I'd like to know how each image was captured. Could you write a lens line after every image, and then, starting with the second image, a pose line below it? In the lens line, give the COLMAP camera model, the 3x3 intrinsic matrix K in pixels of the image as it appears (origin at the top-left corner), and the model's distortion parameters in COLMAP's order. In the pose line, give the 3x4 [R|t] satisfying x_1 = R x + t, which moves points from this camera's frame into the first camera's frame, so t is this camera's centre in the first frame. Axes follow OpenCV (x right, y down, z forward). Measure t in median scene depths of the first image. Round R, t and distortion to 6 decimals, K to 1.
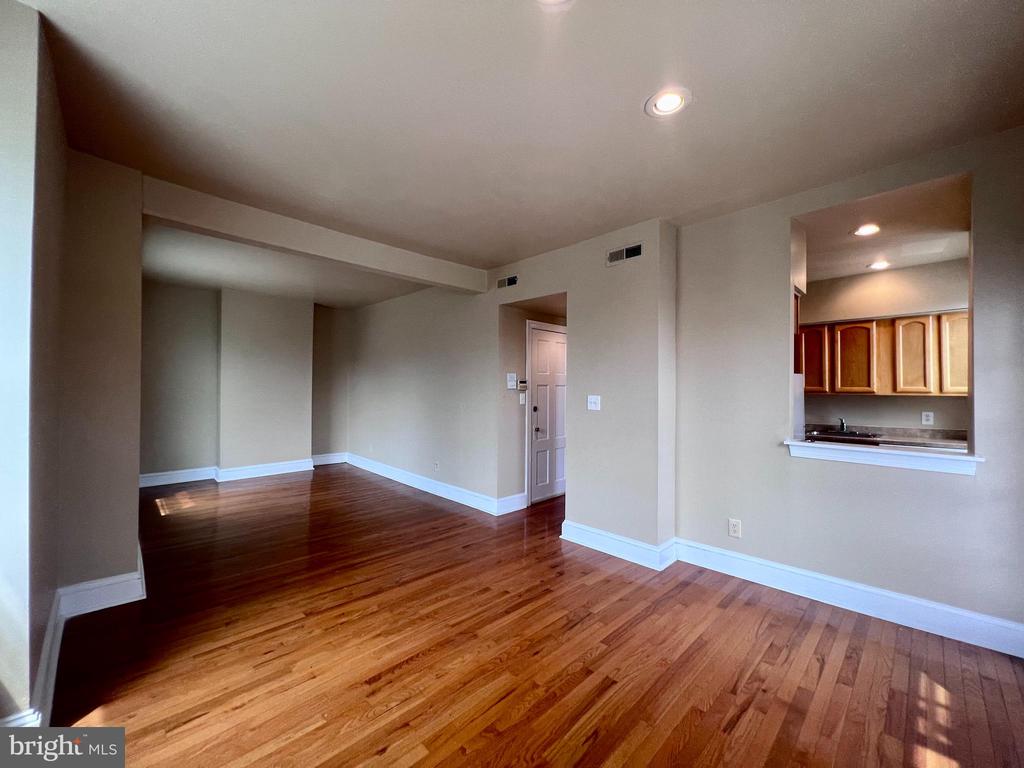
lens RADIAL K [[406.5, 0, 512.0], [0, 406.5, 384.0], [0, 0, 1]] dist [0.000754, 0.000050]
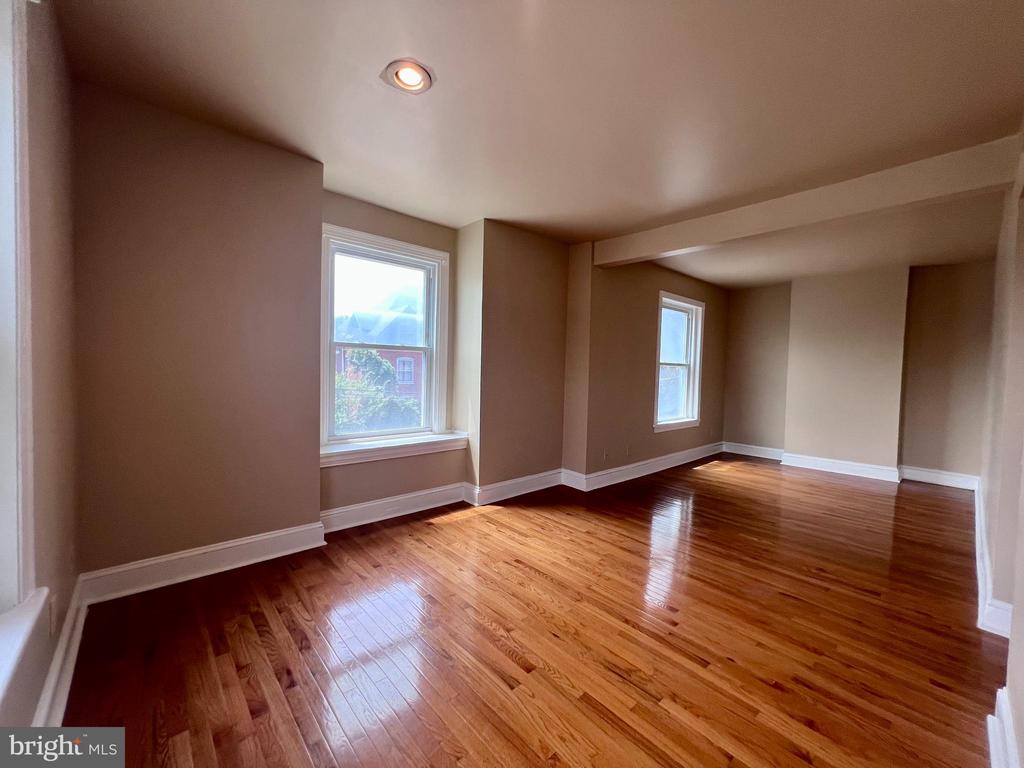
lens RADIAL K [[409.7, 0, 510.5], [0, 409.7, 384.1], [0, 0, 1]] dist [-0.001140, -0.000092]
pose [[-0.047351, 0.023535, -0.998601, 0.847572], [-0.013276, 0.999619, 0.024188, 0.033827], [0.998790, 0.014402, -0.047021, 0.769133]]
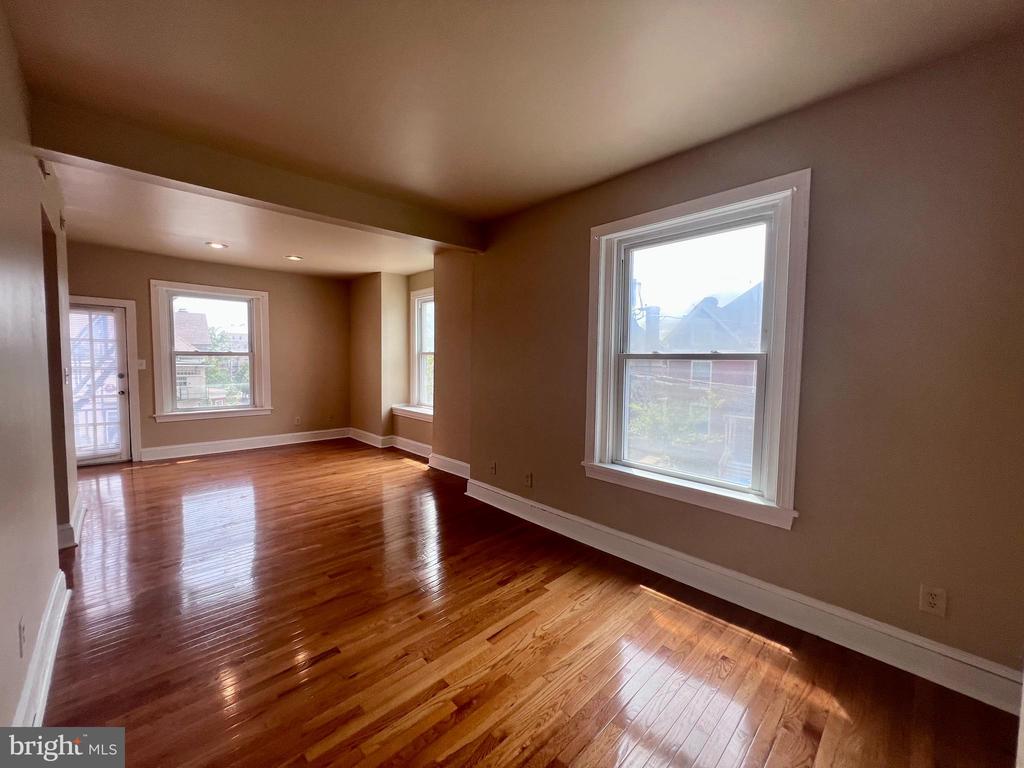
lens RADIAL K [[409.7, 0, 510.5], [0, 409.7, 384.1], [0, 0, 1]] dist [-0.001140, -0.000092]
pose [[-0.999610, -0.023778, 0.014655, -1.121497], [-0.023022, 0.998496, 0.049756, -0.005242], [-0.015816, 0.049399, -0.998654, 2.683186]]
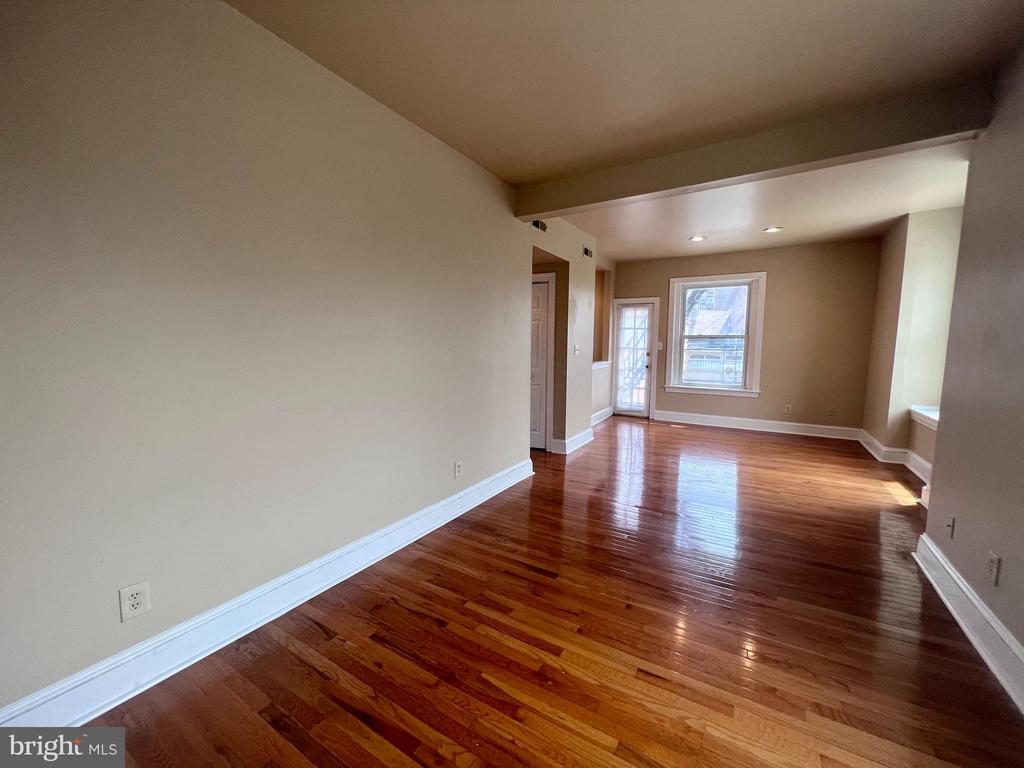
lens RADIAL K [[409.7, 0, 510.5], [0, 409.7, 384.1], [0, 0, 1]] dist [-0.001140, -0.000092]
pose [[-0.242199, -0.109003, 0.964084, -1.621971], [-0.018962, 0.994011, 0.107623, 0.020542], [-0.970041, 0.007785, -0.242815, 2.243250]]
